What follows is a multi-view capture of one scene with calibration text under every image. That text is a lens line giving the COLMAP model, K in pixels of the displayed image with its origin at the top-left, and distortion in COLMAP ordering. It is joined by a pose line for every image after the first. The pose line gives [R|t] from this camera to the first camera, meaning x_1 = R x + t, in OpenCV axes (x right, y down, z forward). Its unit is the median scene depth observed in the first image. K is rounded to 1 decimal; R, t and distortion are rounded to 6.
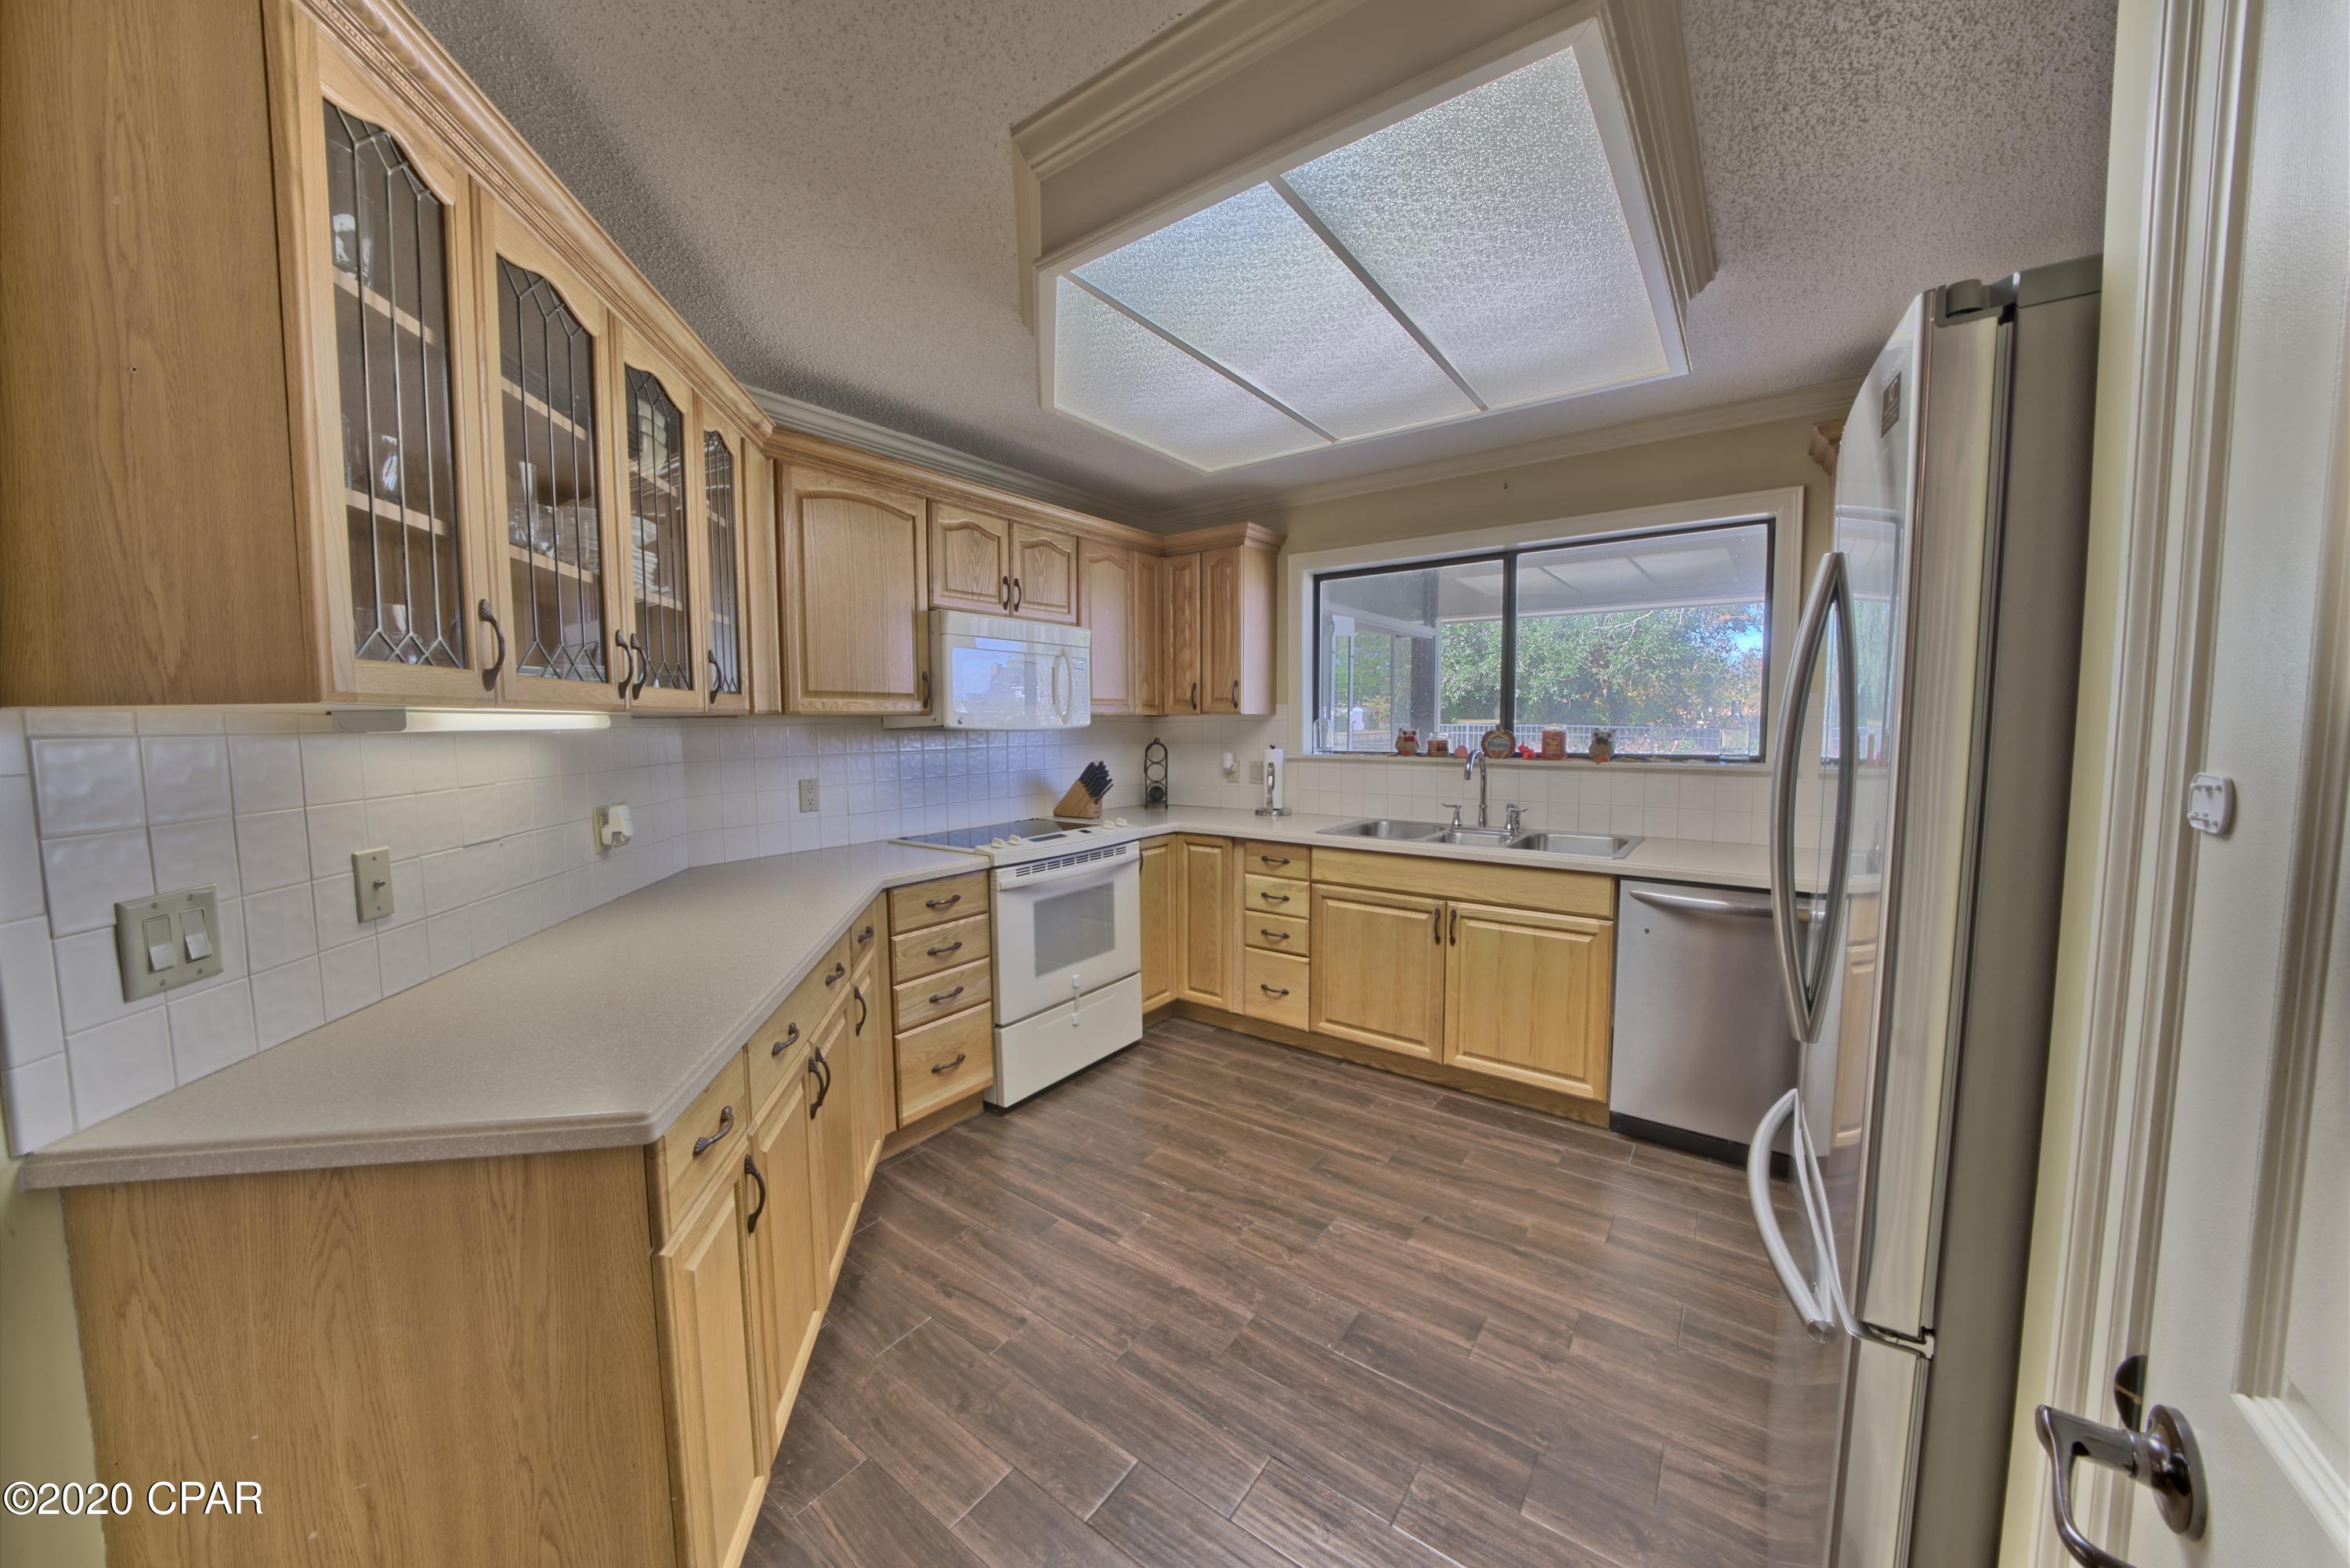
lens RADIAL K [[813.0, 0, 1168.9], [0, 813.0, 778.2], [0, 0, 1]] dist [-0.023158, 0.001444]
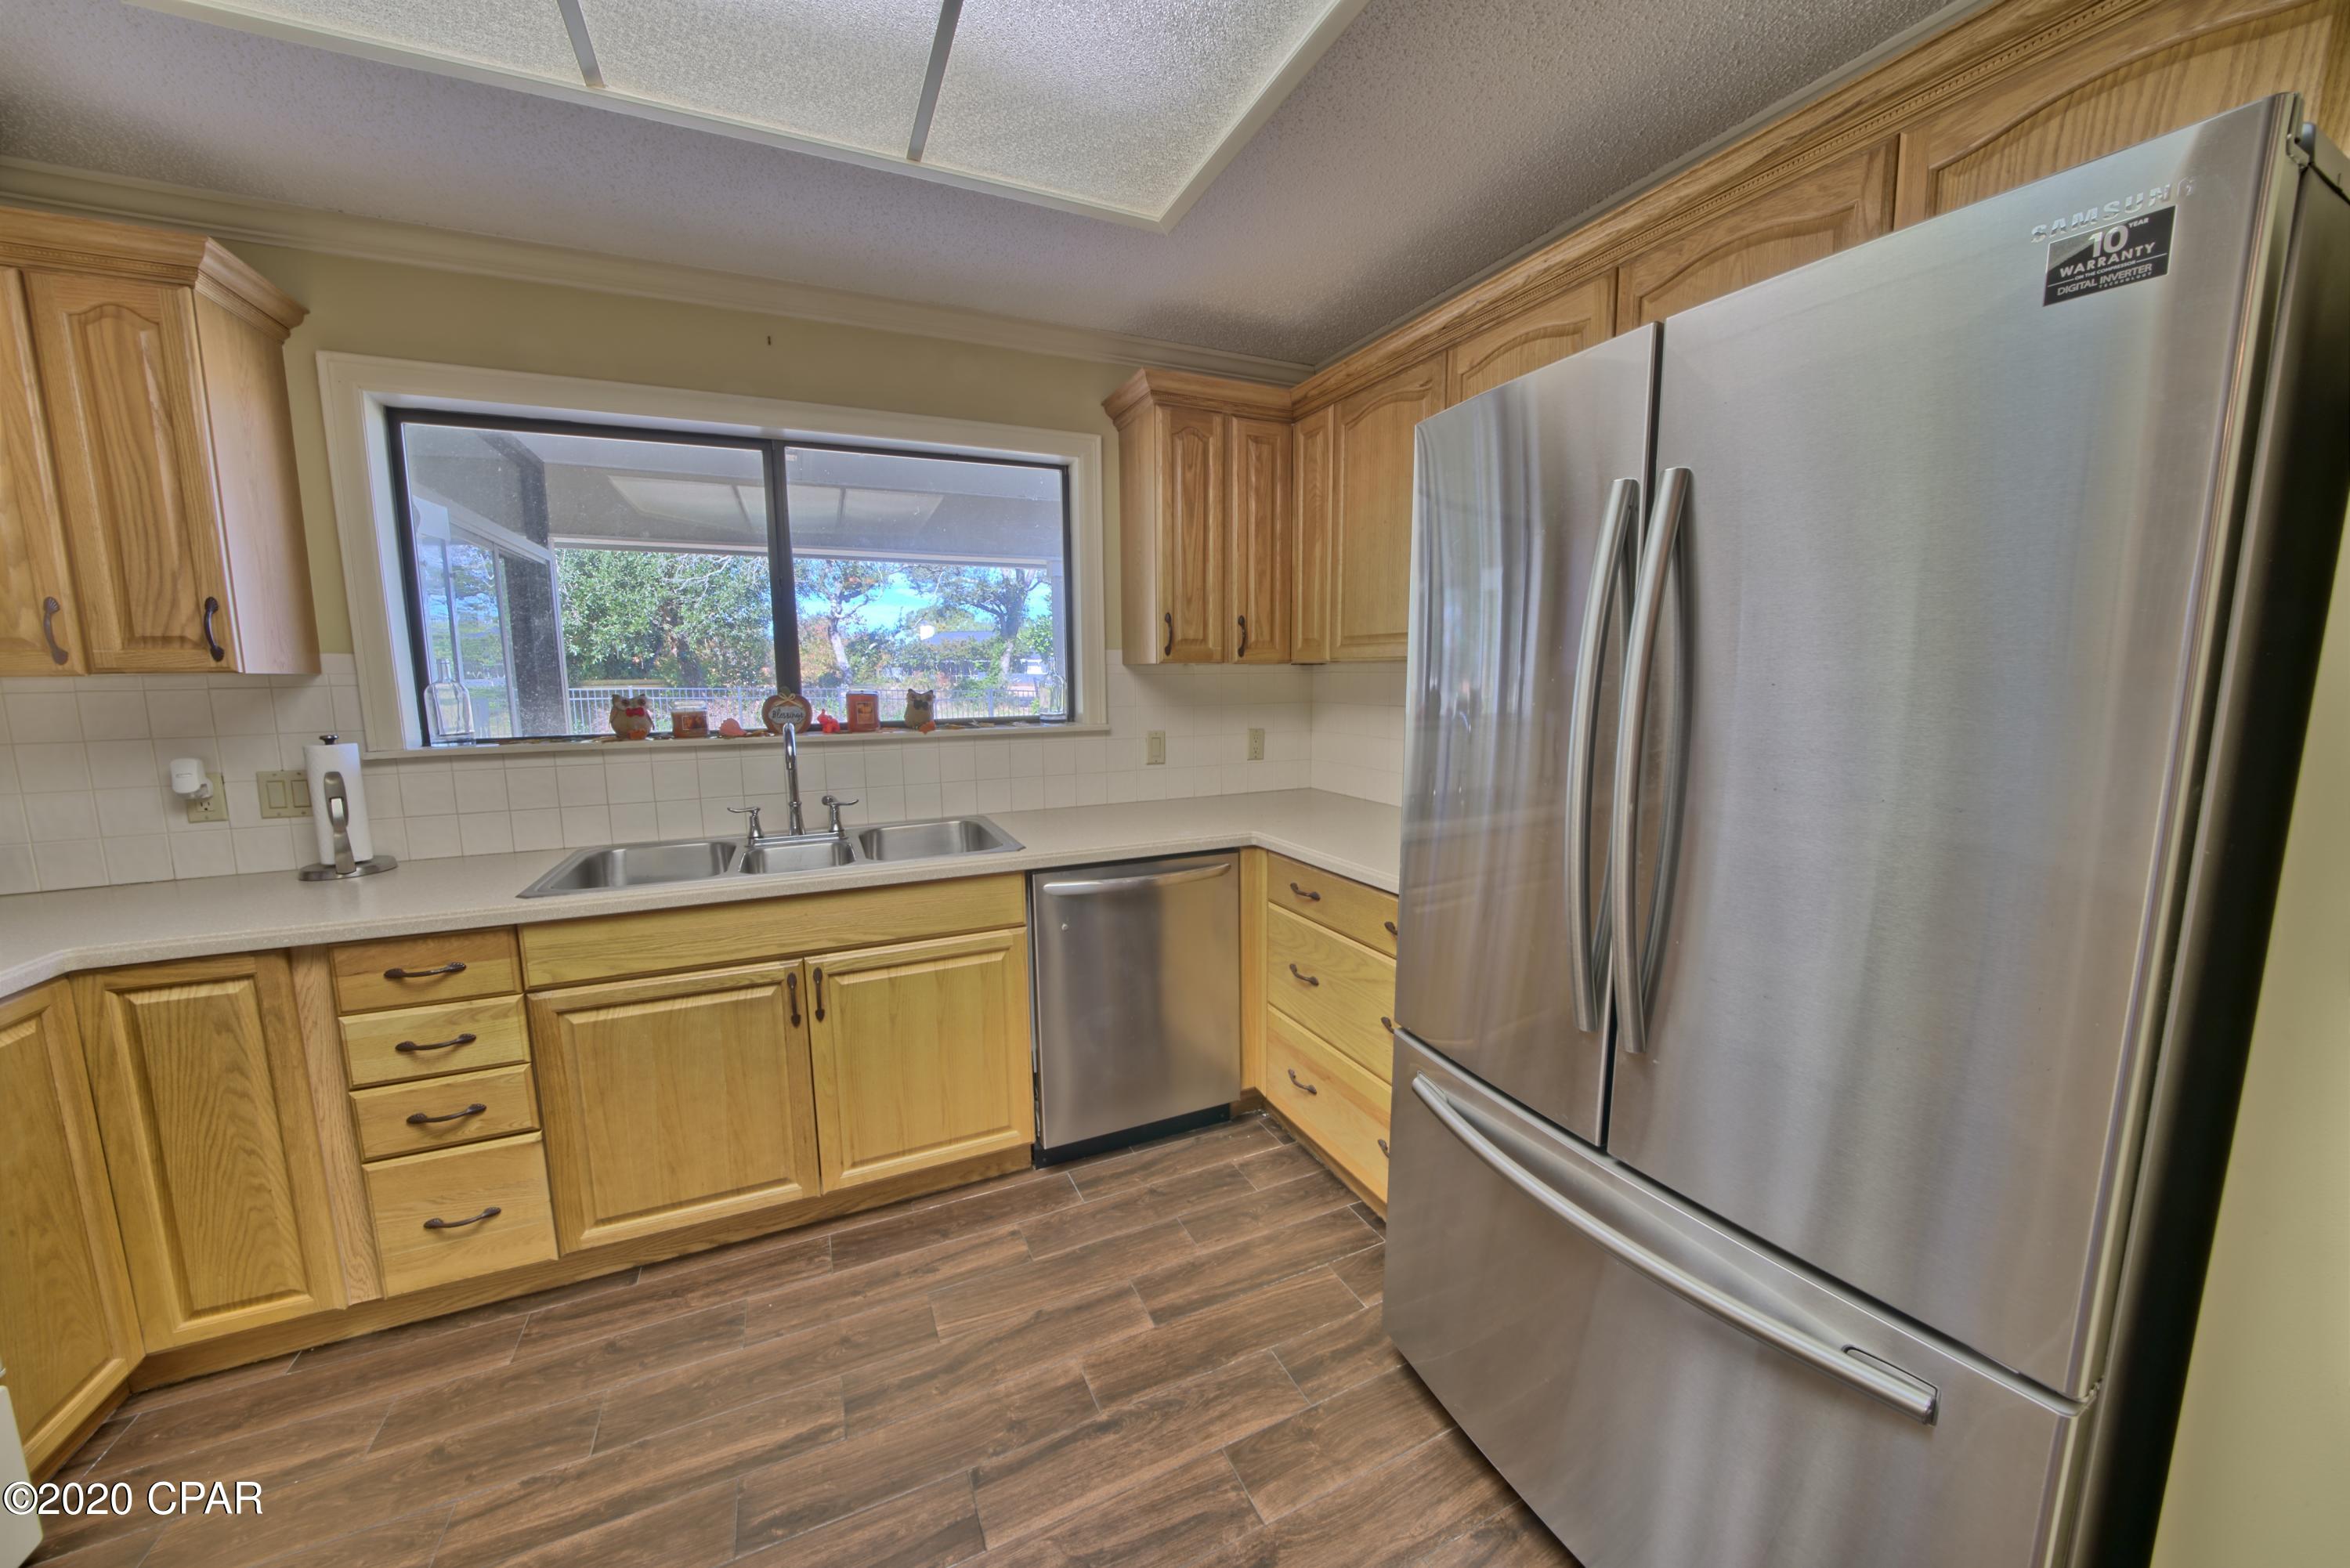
lens RADIAL K [[813.0, 0, 1168.9], [0, 813.0, 778.2], [0, 0, 1]] dist [-0.023158, 0.001444]
pose [[0.478769, -0.110837, 0.870916, -0.061576], [0.069279, 0.993675, 0.088375, -0.026977], [-0.875203, 0.018024, 0.483420, 0.381801]]
